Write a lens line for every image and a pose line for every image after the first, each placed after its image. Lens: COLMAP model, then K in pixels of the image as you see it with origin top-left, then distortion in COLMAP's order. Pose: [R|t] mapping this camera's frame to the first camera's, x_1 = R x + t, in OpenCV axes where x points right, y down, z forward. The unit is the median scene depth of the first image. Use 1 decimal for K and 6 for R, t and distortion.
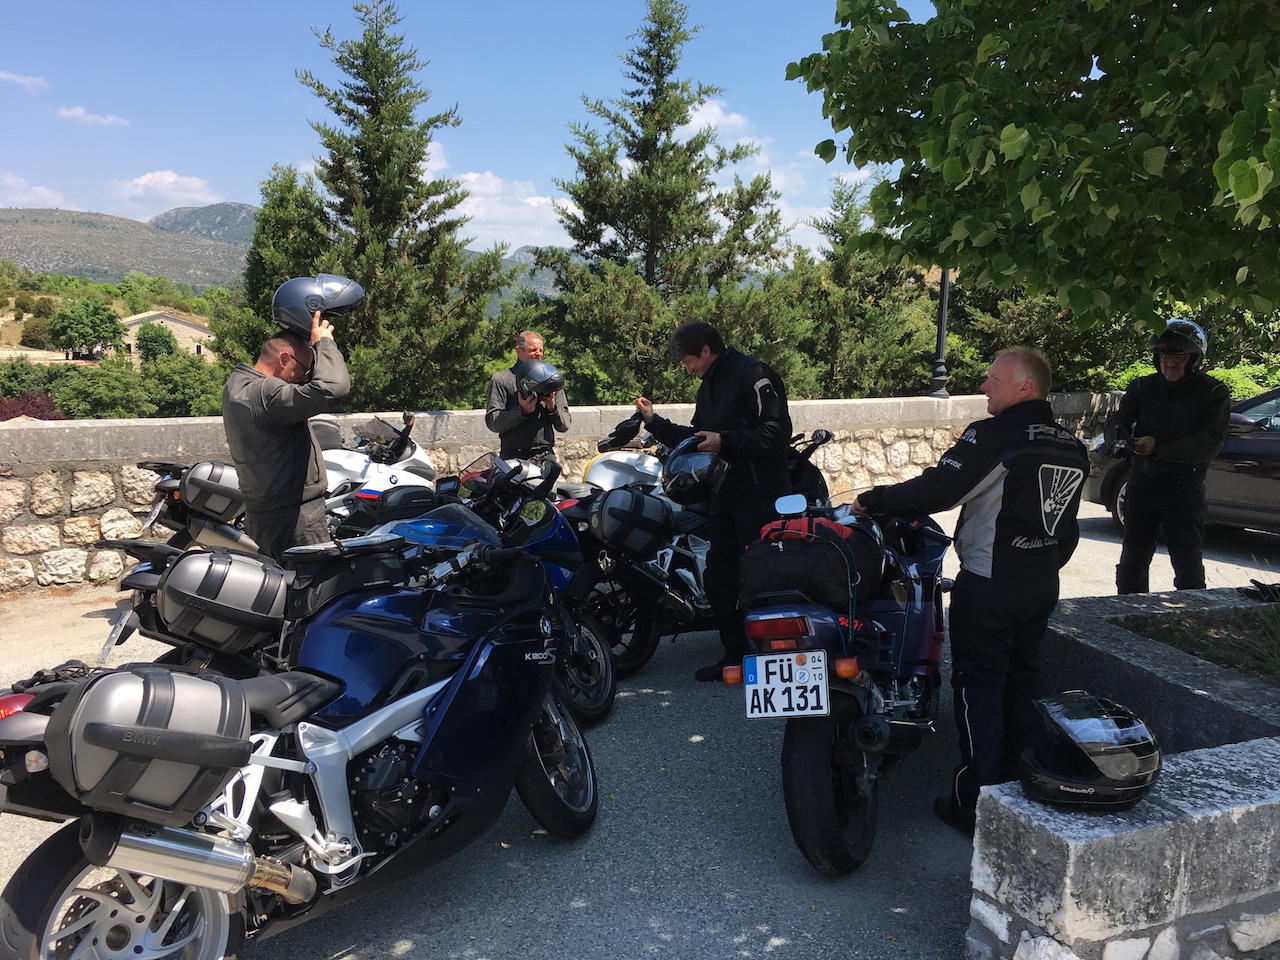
lens RADIAL K [[1117.6, 0, 640.0], [0, 1117.6, 480.0], [0, 0, 1]] dist [0.053878, -0.063065]
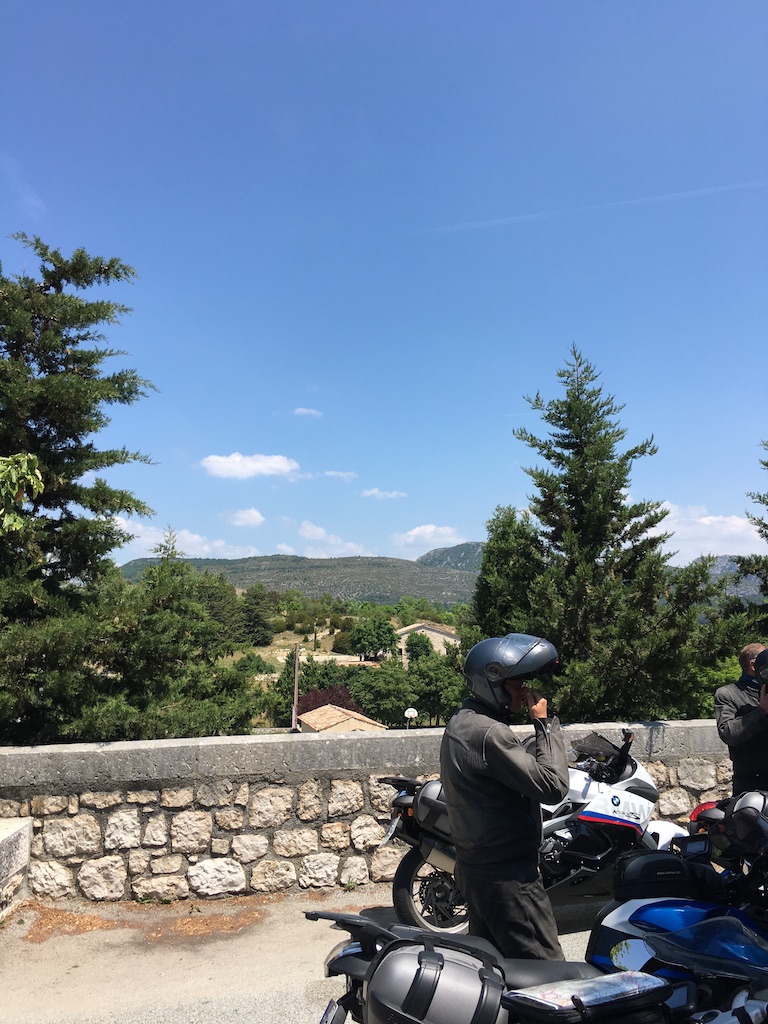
lens RADIAL K [[894.1, 0, 384.0], [0, 894.1, 512.0], [0, 0, 1]] dist [0.053878, -0.063065]
pose [[0.903530, -0.093745, -0.418146, -0.041368], [-0.018805, 0.966165, -0.257240, -0.030202], [0.428113, 0.240287, 0.871196, 0.139667]]
